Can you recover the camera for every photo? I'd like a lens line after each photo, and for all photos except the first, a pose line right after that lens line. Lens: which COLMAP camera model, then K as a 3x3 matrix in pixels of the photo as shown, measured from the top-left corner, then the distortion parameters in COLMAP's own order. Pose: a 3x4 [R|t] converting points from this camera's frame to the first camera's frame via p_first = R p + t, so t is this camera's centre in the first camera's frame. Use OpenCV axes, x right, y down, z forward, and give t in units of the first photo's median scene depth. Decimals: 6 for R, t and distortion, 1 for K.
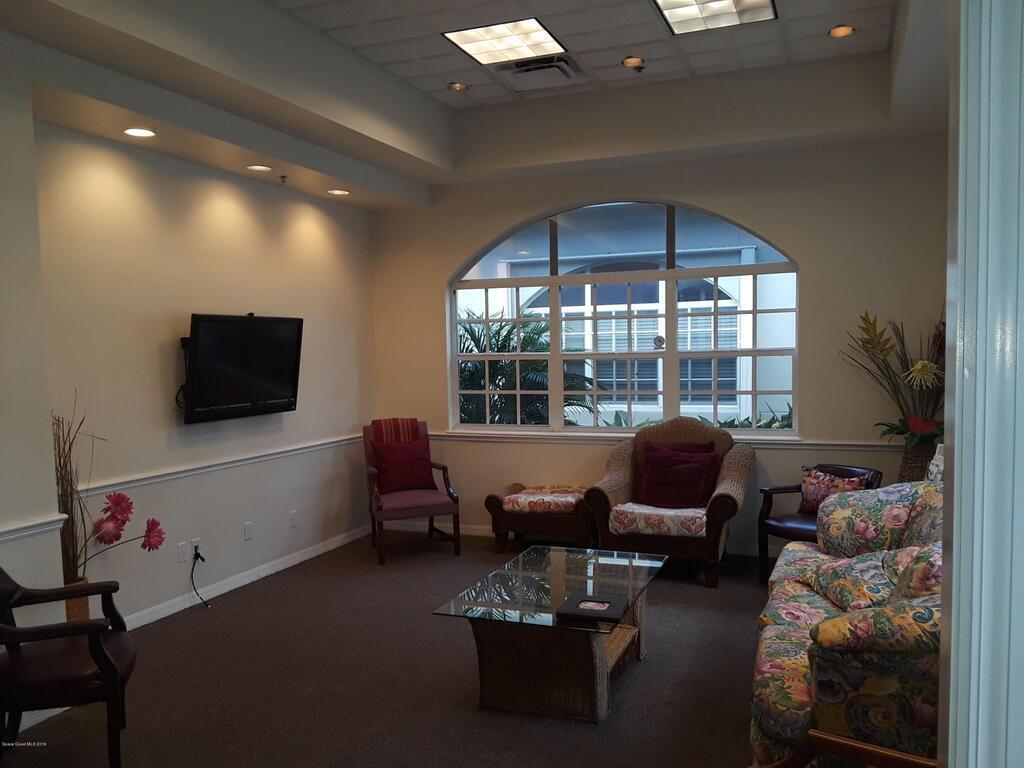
lens RADIAL K [[823.0, 0, 514.4], [0, 823.0, 385.6], [0, 0, 1]] dist [0.100719, -0.007078]
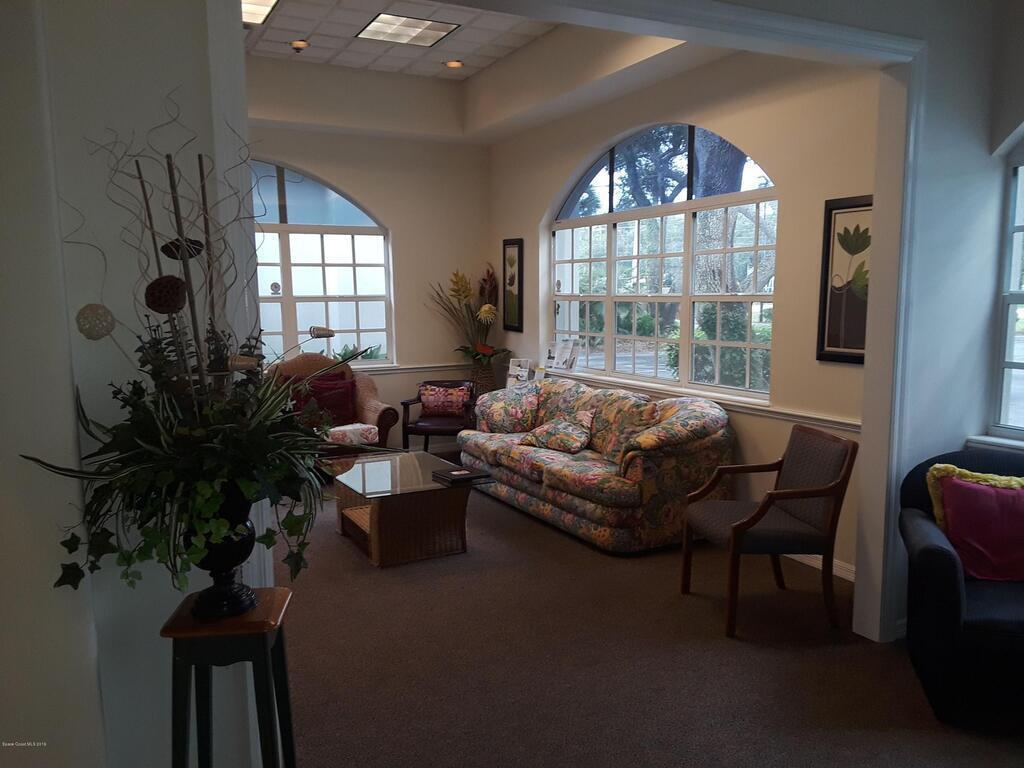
lens RADIAL K [[823.0, 0, 512.9], [0, 823.0, 387.2], [0, 0, 1]] dist [0.100719, -0.007078]
pose [[0.662504, -0.066314, 0.746117, -0.557438], [0.028631, 0.997587, 0.063242, 0.023573], [-0.748511, -0.020536, 0.662804, 0.009087]]
